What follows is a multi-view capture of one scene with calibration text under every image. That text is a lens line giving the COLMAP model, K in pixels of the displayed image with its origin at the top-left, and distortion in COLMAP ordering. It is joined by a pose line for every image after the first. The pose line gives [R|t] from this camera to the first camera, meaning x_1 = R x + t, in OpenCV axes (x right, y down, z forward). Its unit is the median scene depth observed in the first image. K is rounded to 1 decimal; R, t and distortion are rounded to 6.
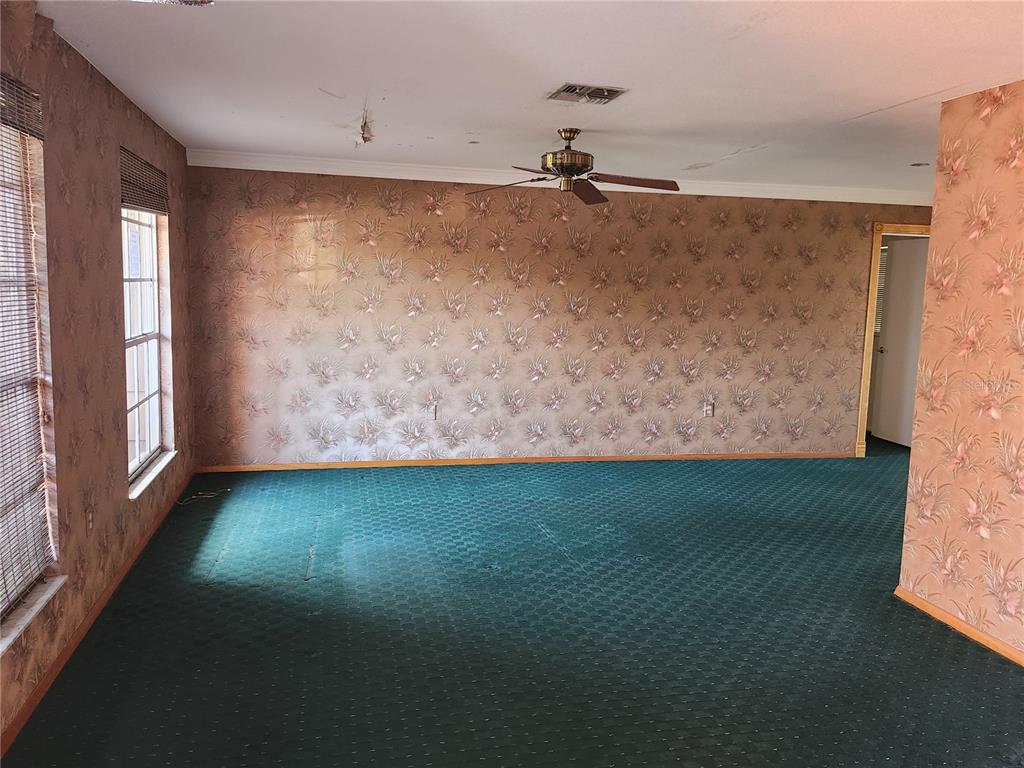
lens RADIAL K [[798.5, 0, 510.9], [0, 798.5, 385.5], [0, 0, 1]] dist [0.073334, -0.066257]
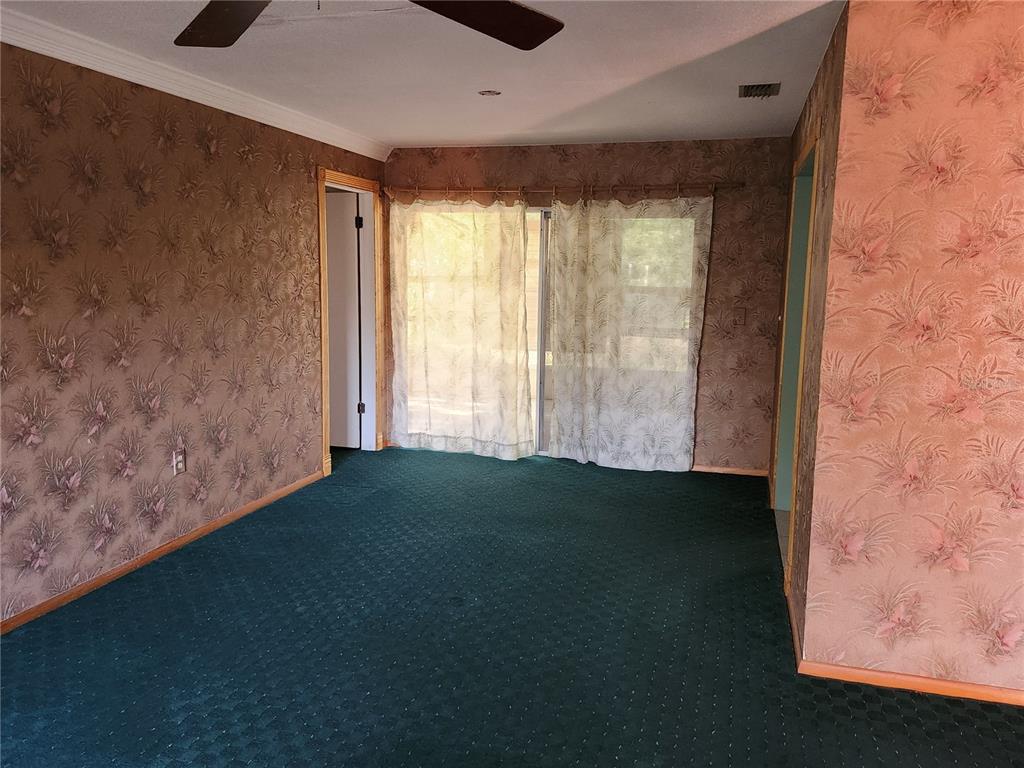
lens RADIAL K [[798.5, 0, 515.6], [0, 798.5, 378.7], [0, 0, 1]] dist [0.073334, -0.066257]
pose [[0.463643, -0.137427, 0.875299, -0.150960], [0.105313, 0.989442, 0.099564, -0.064007], [-0.879741, 0.046018, 0.473221, 0.511778]]
